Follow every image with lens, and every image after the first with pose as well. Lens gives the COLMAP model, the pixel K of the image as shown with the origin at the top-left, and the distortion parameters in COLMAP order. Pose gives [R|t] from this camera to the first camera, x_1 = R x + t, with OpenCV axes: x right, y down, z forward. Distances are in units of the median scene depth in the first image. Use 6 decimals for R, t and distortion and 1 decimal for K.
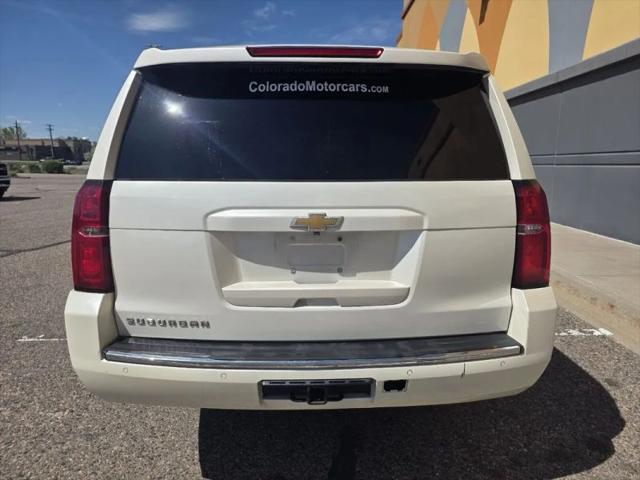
lens RADIAL K [[439.3, 0, 320.0], [0, 439.3, 240.0], [0, 0, 1]] dist [0.054965, -0.038963]
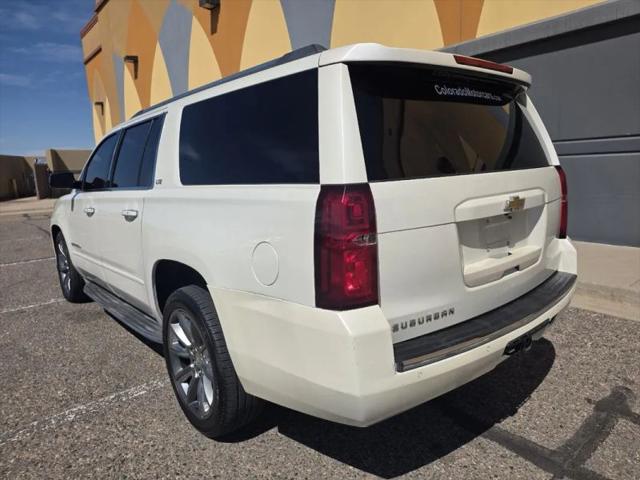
lens RADIAL K [[448.4, 0, 320.0], [0, 448.4, 240.0], [0, 0, 1]] dist [0.023628, 0.000208]
pose [[0.773406, -0.140409, 0.618165, -1.143792], [0.150526, 0.987948, 0.036073, -0.064701], [-0.615780, 0.065151, 0.785220, 0.336320]]
